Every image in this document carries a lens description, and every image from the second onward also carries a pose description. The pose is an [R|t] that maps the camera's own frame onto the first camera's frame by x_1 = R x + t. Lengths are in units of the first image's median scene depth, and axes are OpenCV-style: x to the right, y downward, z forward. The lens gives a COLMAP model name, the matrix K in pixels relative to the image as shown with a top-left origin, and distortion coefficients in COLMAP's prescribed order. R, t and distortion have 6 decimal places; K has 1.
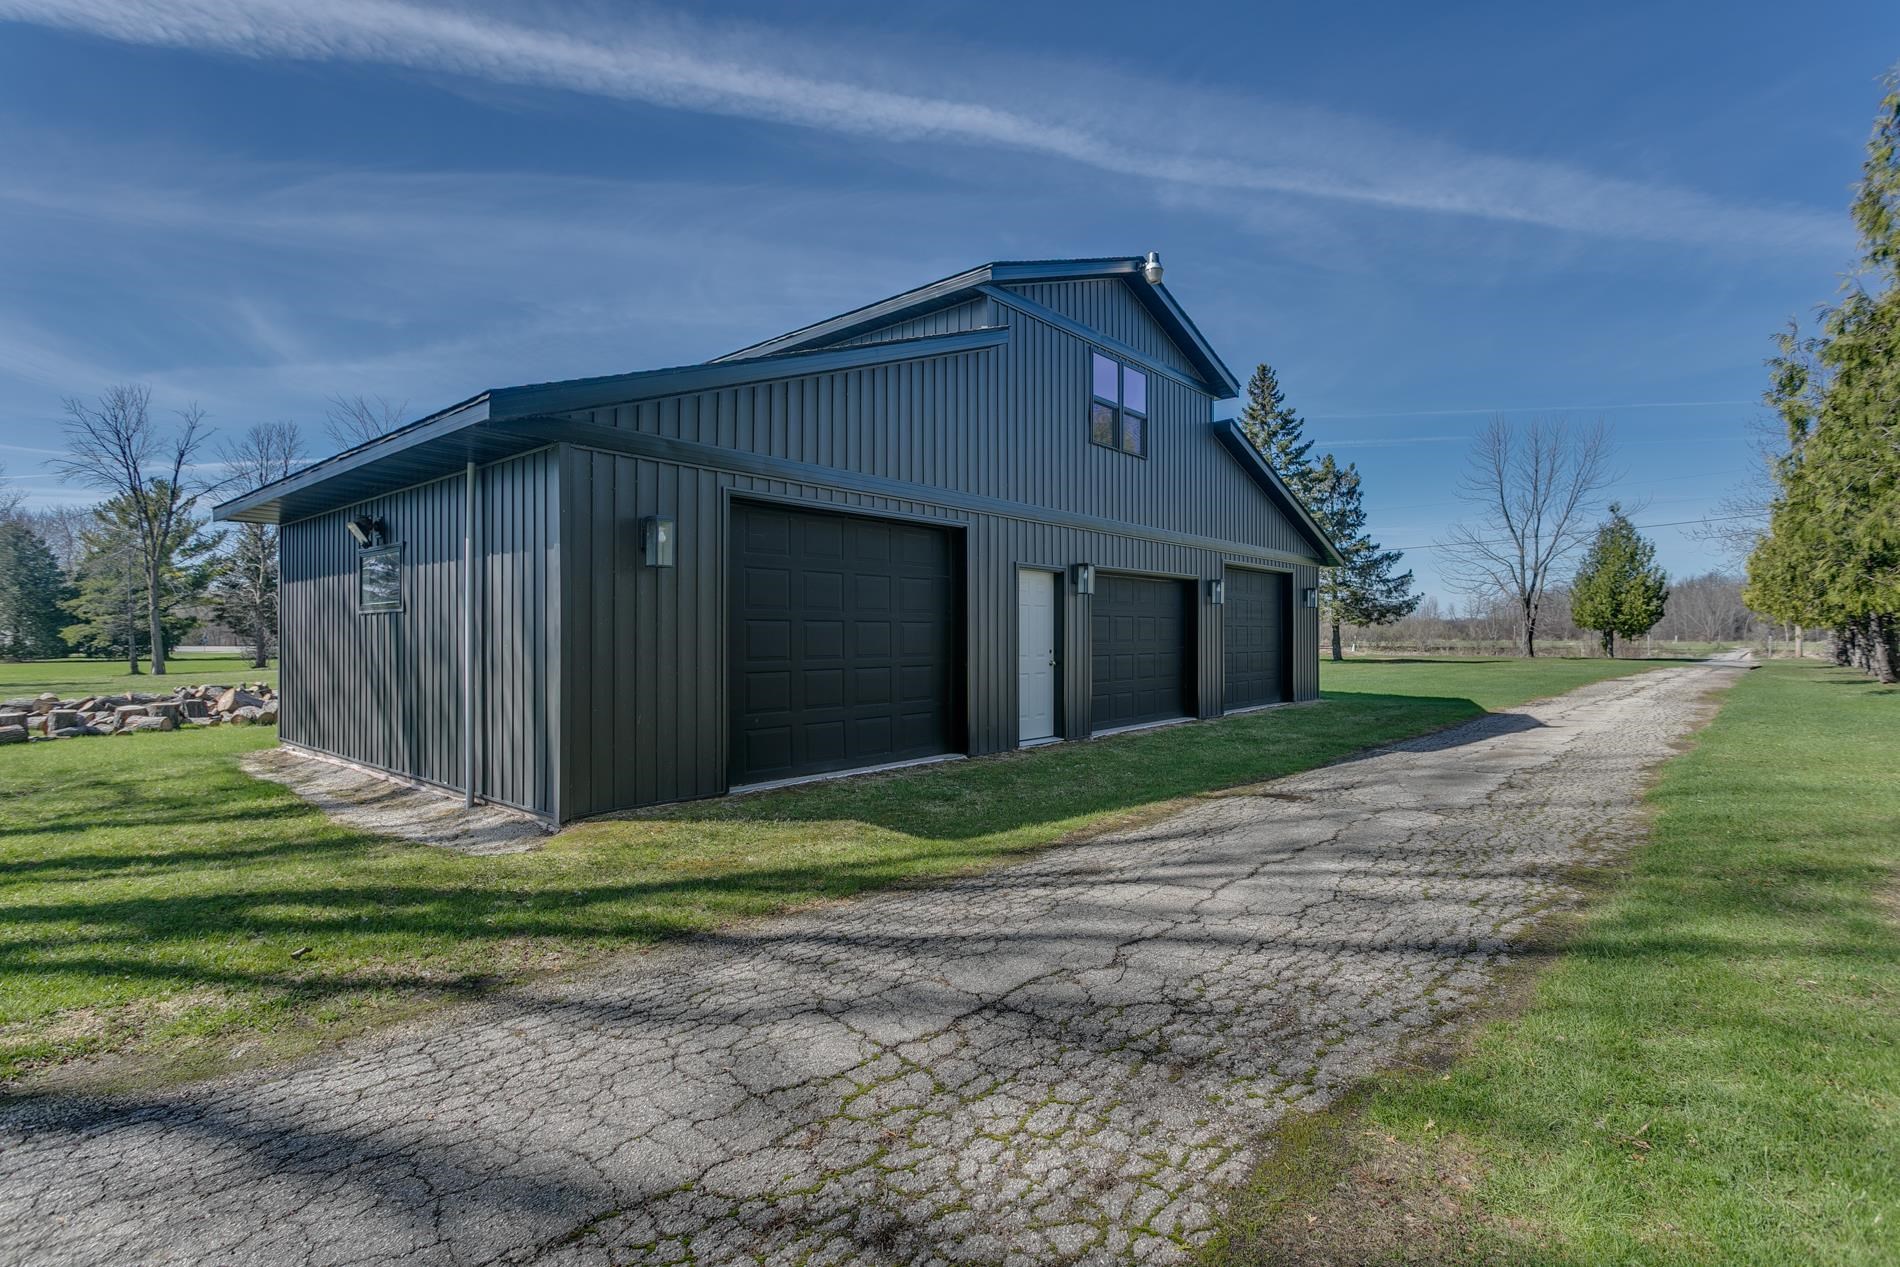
lens RADIAL K [[884.4, 0, 949.8], [0, 884.4, 637.6], [0, 0, 1]] dist [0.002839, 0.000893]
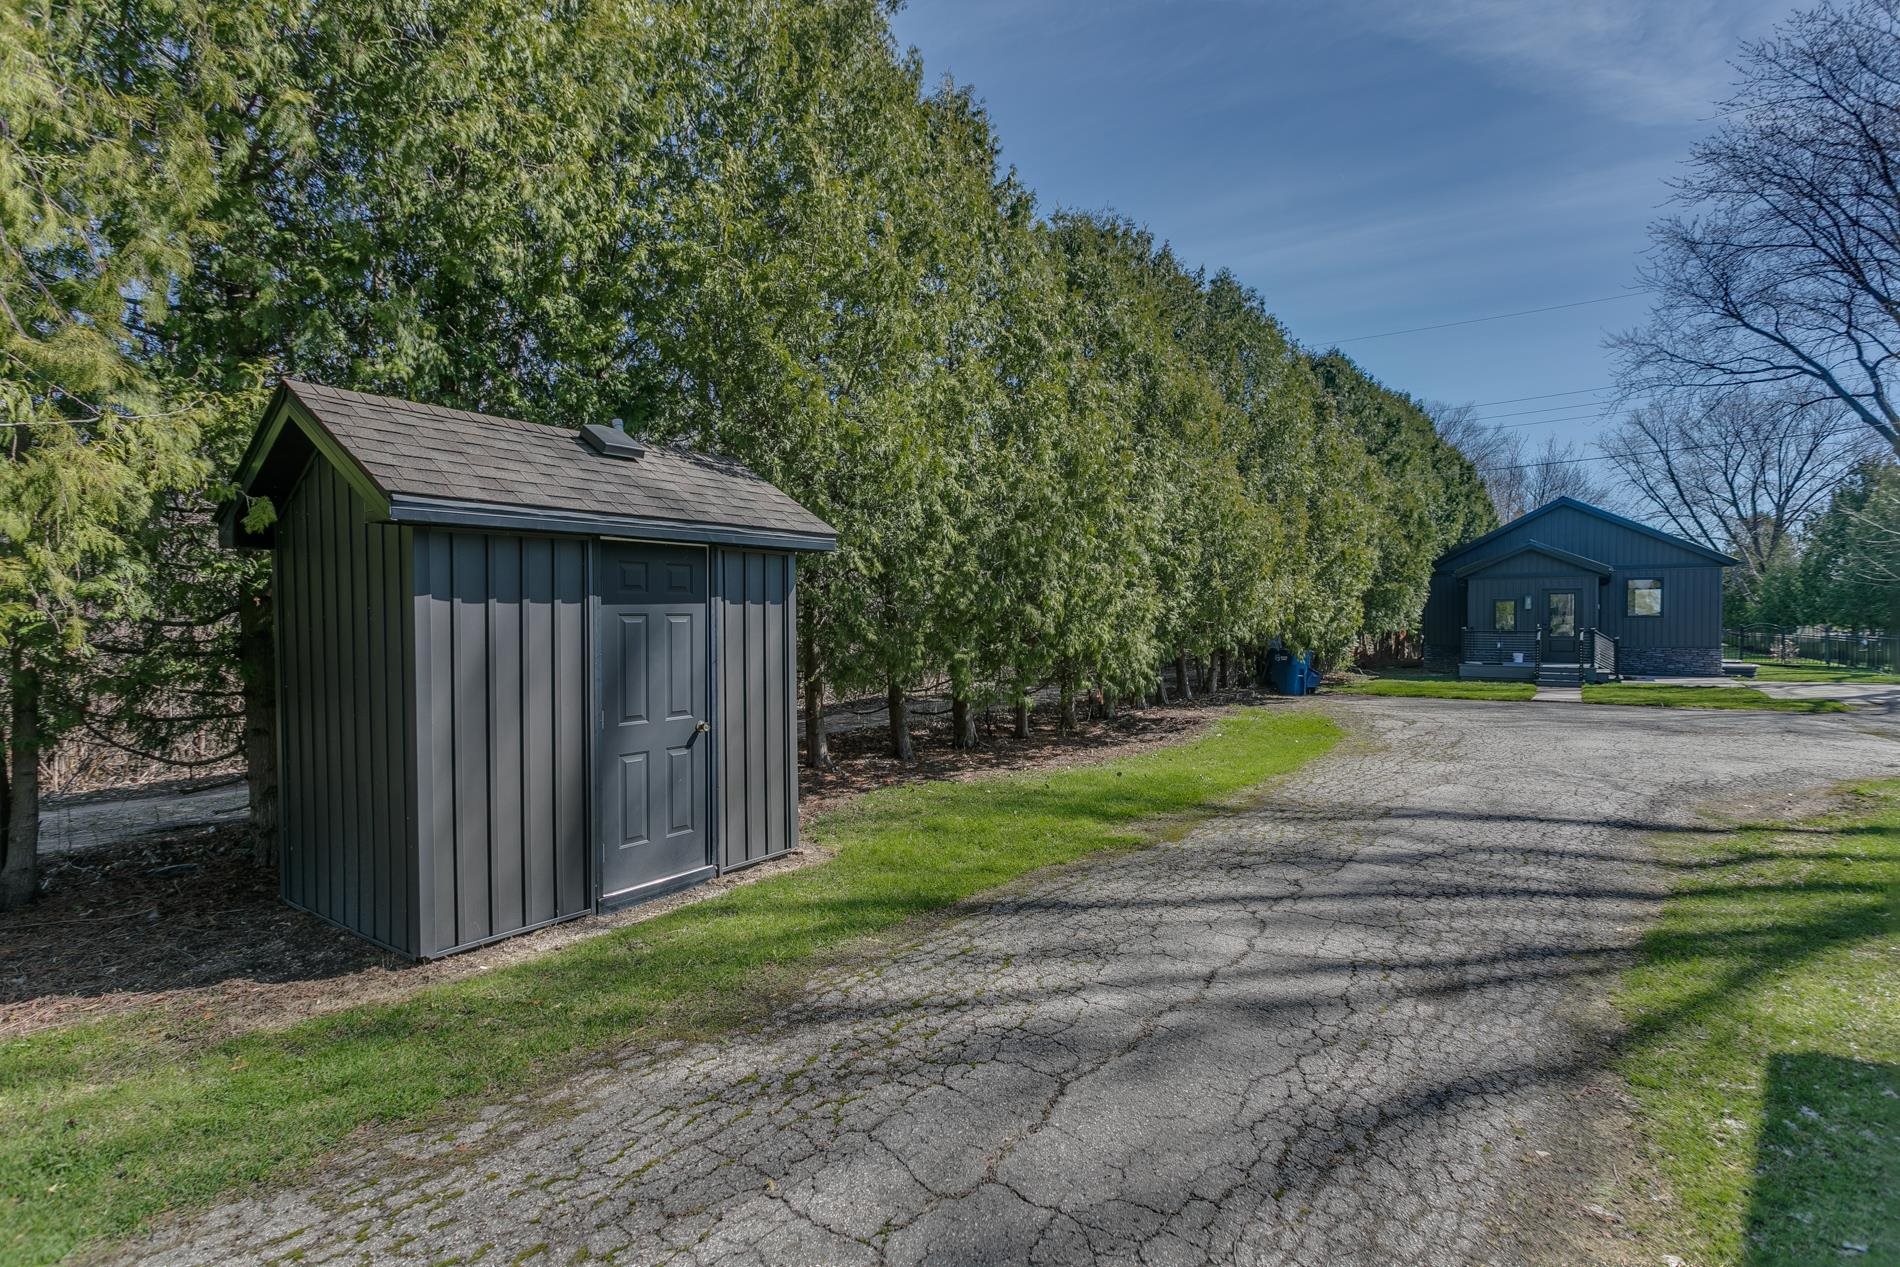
lens RADIAL K [[884.4, 0, 949.8], [0, 884.4, 637.6], [0, 0, 1]] dist [0.002839, 0.000893]
pose [[-0.995482, 0.004179, -0.094854, 0.799167], [0.001685, 0.999651, 0.026353, -0.043740], [0.094931, 0.026074, -0.995142, 2.168904]]
